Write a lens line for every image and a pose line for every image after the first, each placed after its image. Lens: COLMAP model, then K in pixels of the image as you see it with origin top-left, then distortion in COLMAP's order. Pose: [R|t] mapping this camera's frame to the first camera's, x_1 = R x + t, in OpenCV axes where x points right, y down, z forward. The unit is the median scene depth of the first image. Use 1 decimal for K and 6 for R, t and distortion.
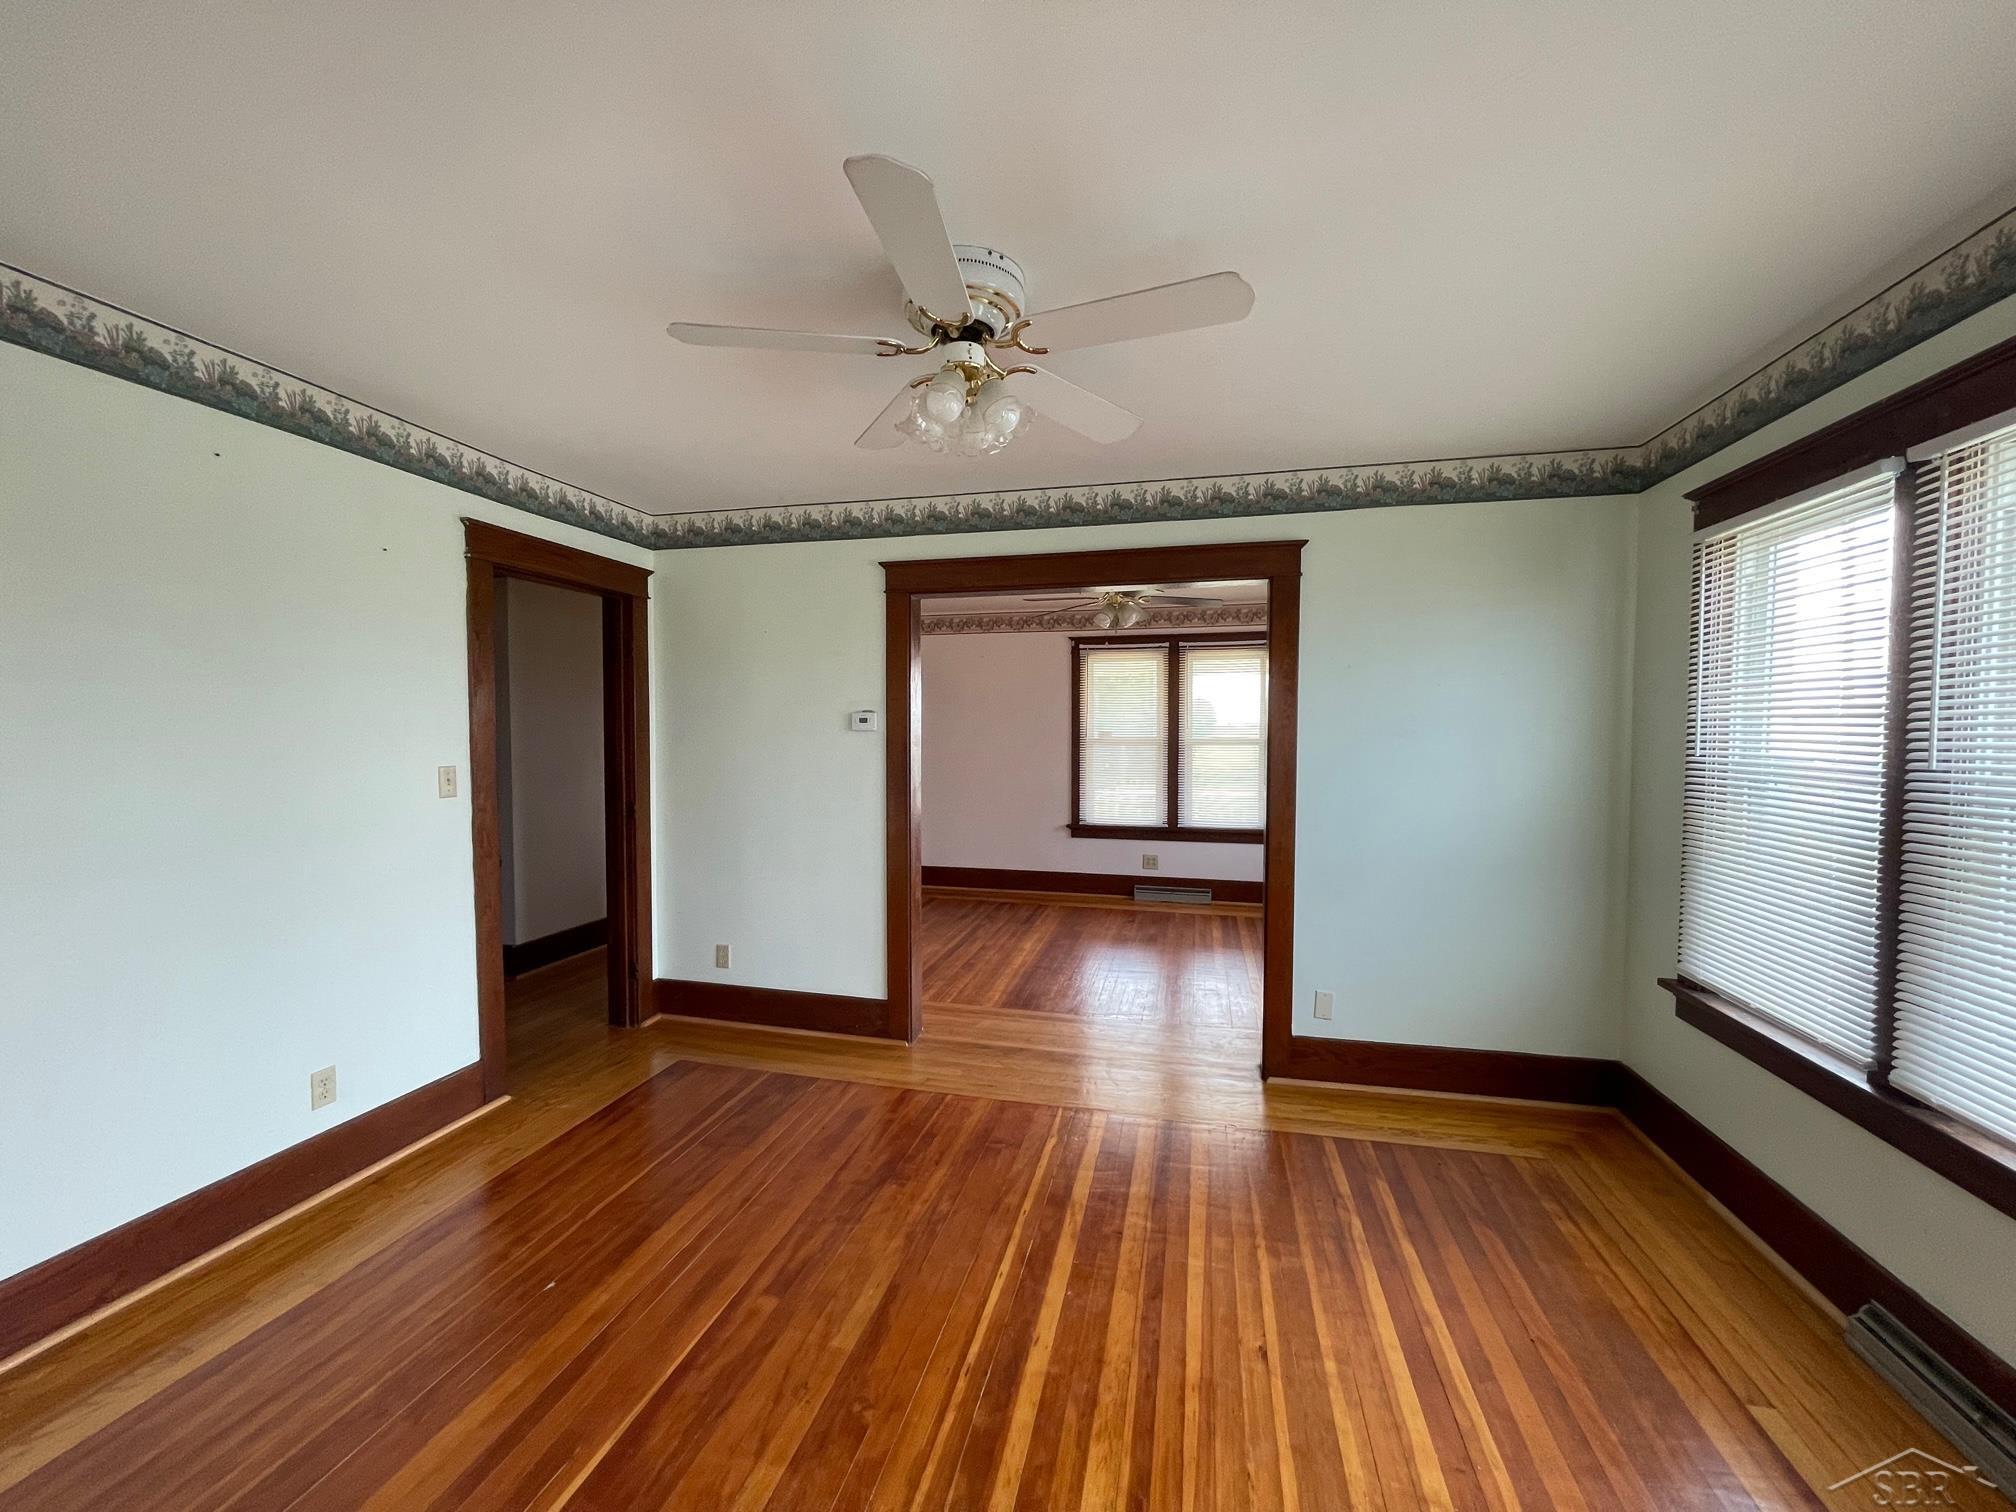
lens RADIAL K [[818.1, 0, 1016.5], [0, 818.1, 794.4], [0, 0, 1]] dist [0.001652, -0.000060]
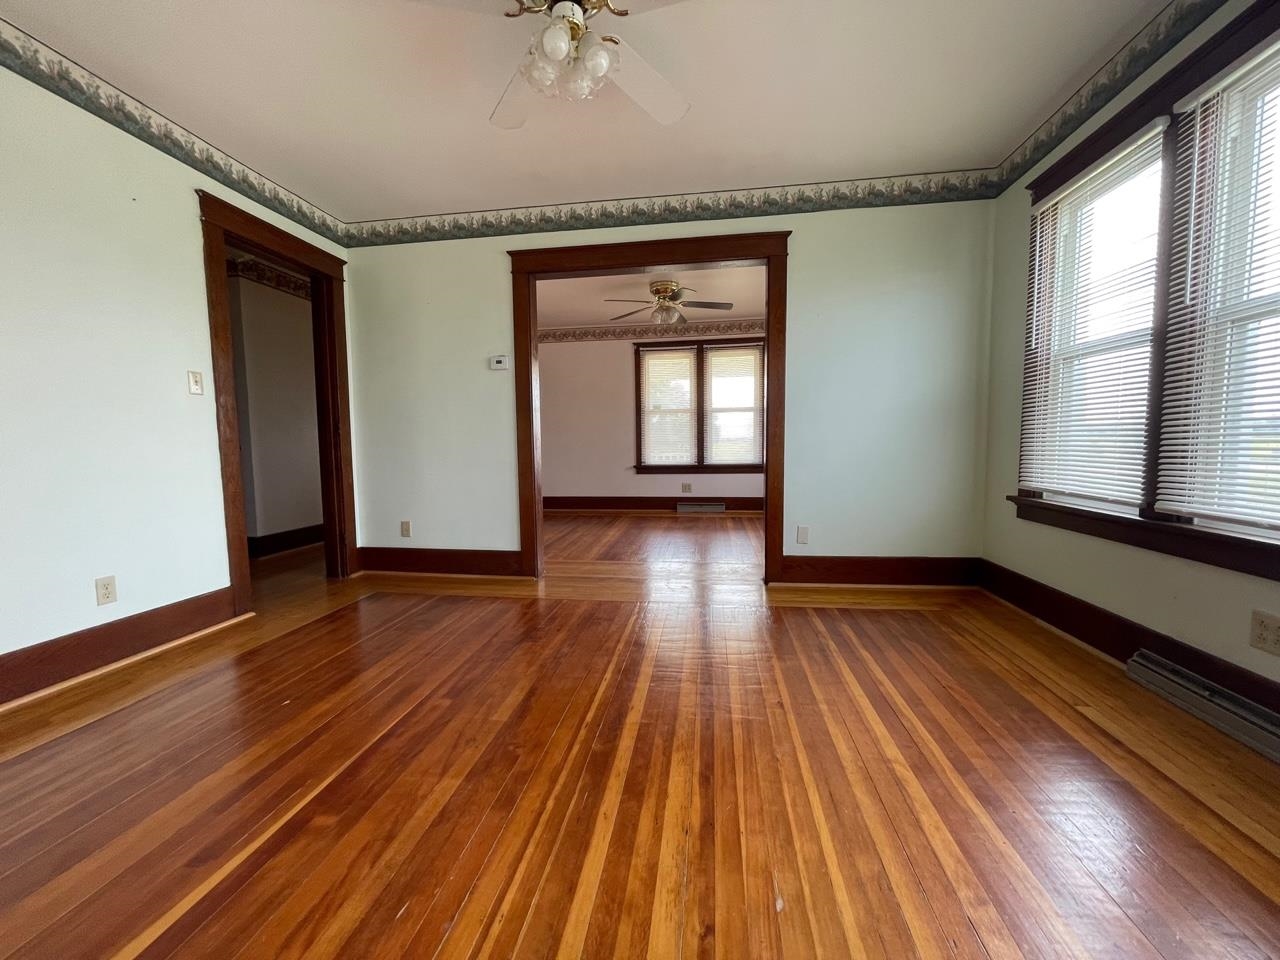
lens RADIAL K [[519.4, 0, 648.1], [0, 519.4, 489.9], [0, 0, 1]] dist [0.001652, -0.000060]
pose [[0.995242, -0.021340, 0.095073, -0.017419], [0.018021, 0.999203, 0.035631, 0.146360], [-0.095758, -0.033748, 0.994832, 0.041211]]
